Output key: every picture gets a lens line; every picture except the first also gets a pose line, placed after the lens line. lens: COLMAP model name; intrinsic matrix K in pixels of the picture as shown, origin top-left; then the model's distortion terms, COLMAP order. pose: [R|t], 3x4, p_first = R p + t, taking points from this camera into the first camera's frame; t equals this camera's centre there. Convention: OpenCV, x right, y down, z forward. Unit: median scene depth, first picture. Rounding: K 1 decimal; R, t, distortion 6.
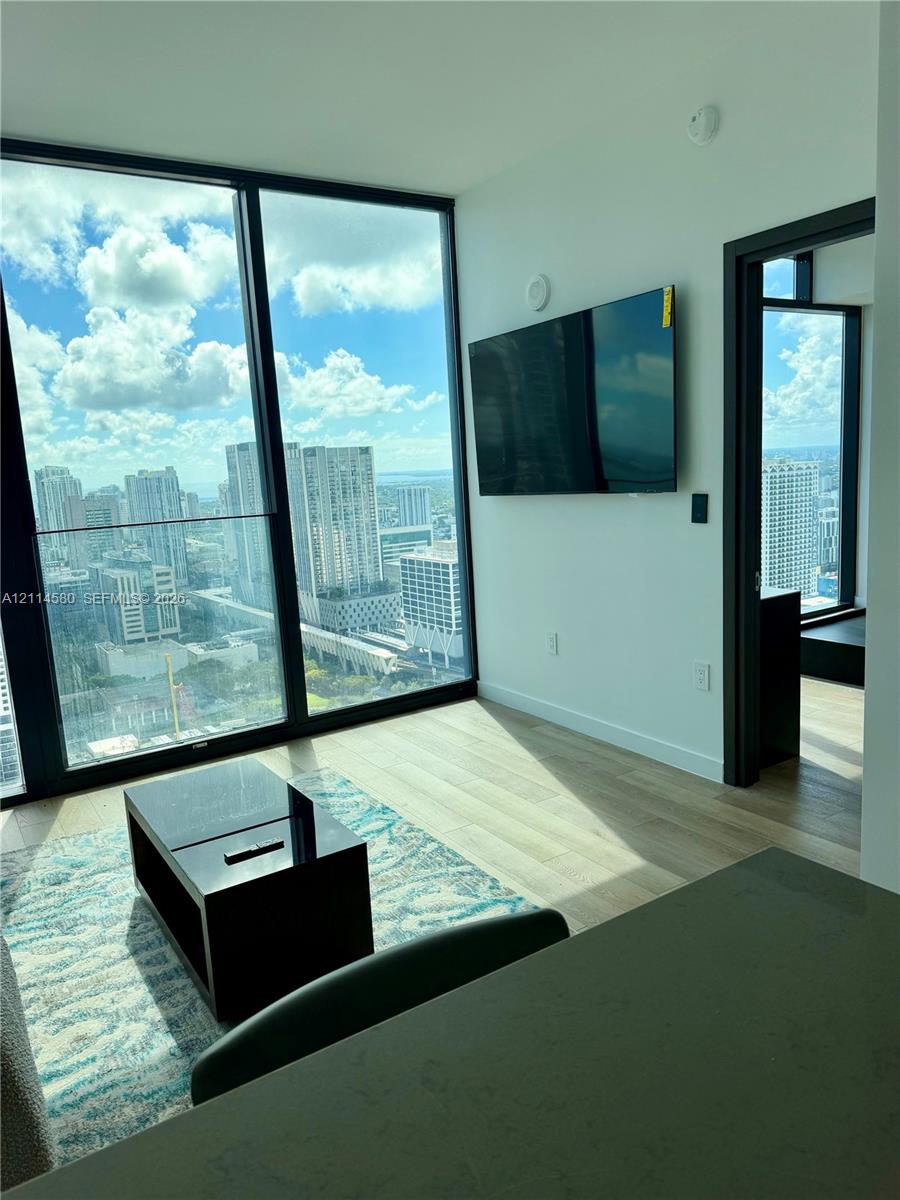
lens RADIAL K [[849.3, 0, 447.4], [0, 849.3, 600.6], [0, 0, 1]] dist [0.022981, -0.004663]
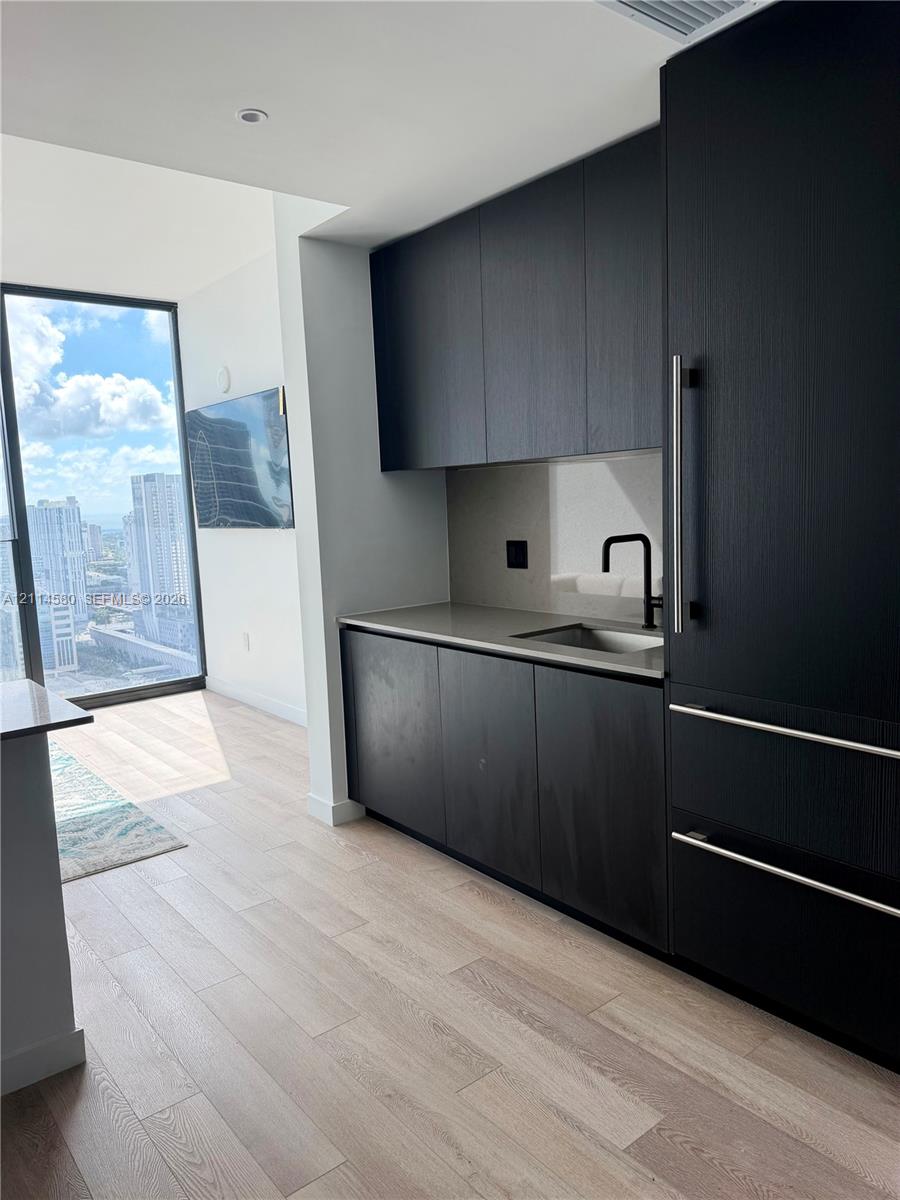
lens RADIAL K [[849.3, 0, 451.5], [0, 849.3, 598.8], [0, 0, 1]] dist [0.022981, -0.004663]
pose [[0.993412, -0.004920, 0.114495, 0.357074], [0.009449, 0.999193, -0.039049, 0.045041], [-0.114211, 0.039874, 0.992656, -0.416388]]
